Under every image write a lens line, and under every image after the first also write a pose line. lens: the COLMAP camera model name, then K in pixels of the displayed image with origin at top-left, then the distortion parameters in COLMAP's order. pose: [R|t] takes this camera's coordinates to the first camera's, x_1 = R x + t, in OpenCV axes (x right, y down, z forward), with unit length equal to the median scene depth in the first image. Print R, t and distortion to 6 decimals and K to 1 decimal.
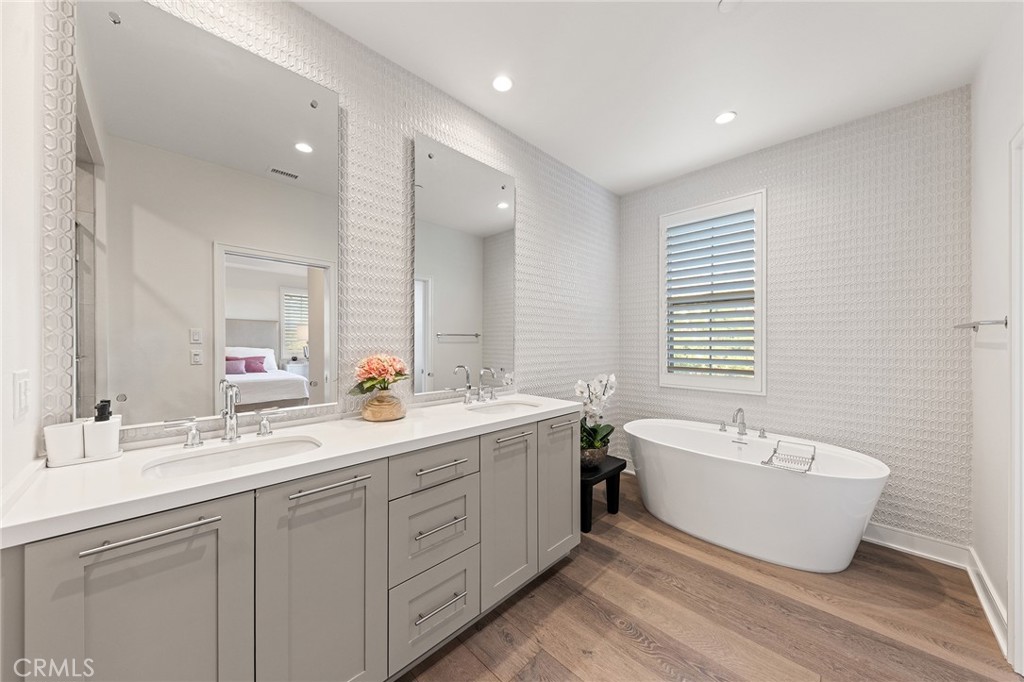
lens RADIAL K [[370.1, 0, 505.5], [0, 370.1, 344.6], [0, 0, 1]] dist [0.007447, -0.001668]
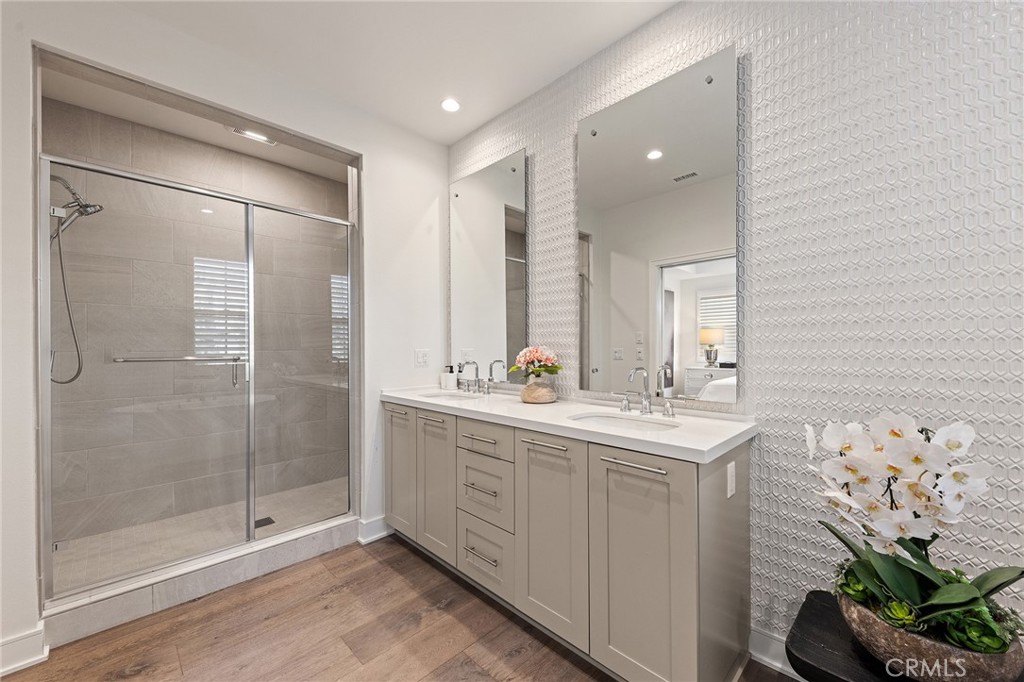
lens RADIAL K [[422.1, 0, 524.7], [0, 422.1, 355.7], [0, 0, 1]] dist [-0.001178, -0.000226]
pose [[-0.039026, 0.010372, -0.999184, 0.882490], [-0.007327, 0.999916, 0.010665, 0.035279], [0.999211, 0.007738, -0.038946, 0.895999]]
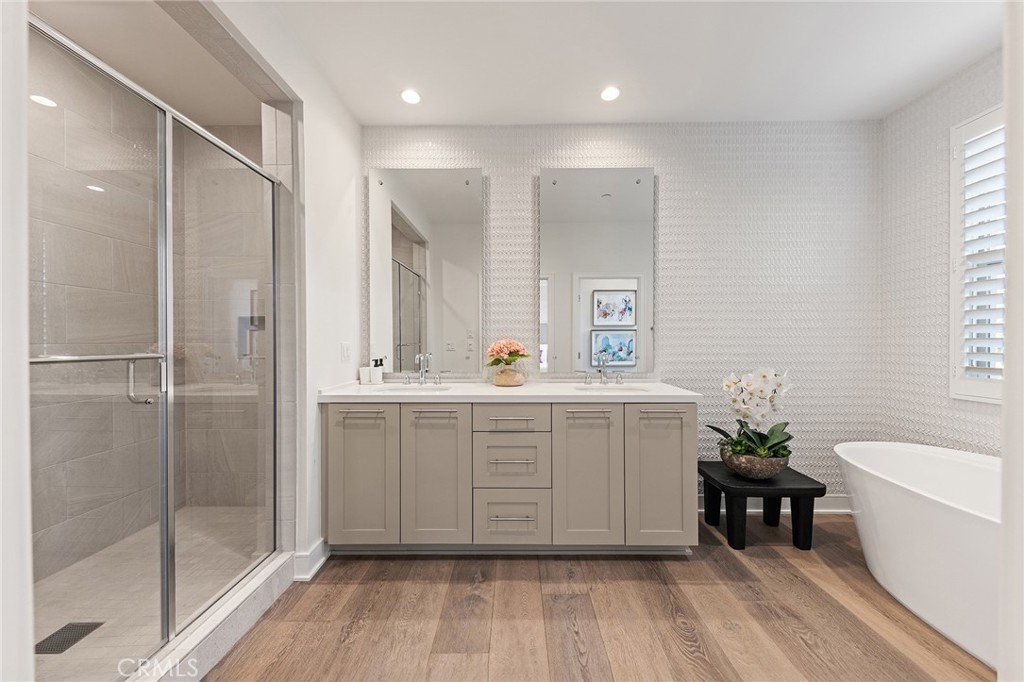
lens RADIAL K [[370.1, 0, 514.2], [0, 370.1, 348.5], [0, 0, 1]] dist [0.007447, -0.001668]
pose [[0.690758, 0.006307, -0.723058, 0.627748], [-0.000847, 0.999968, 0.007913, 0.042041], [0.723085, -0.004854, 0.690742, 0.036745]]
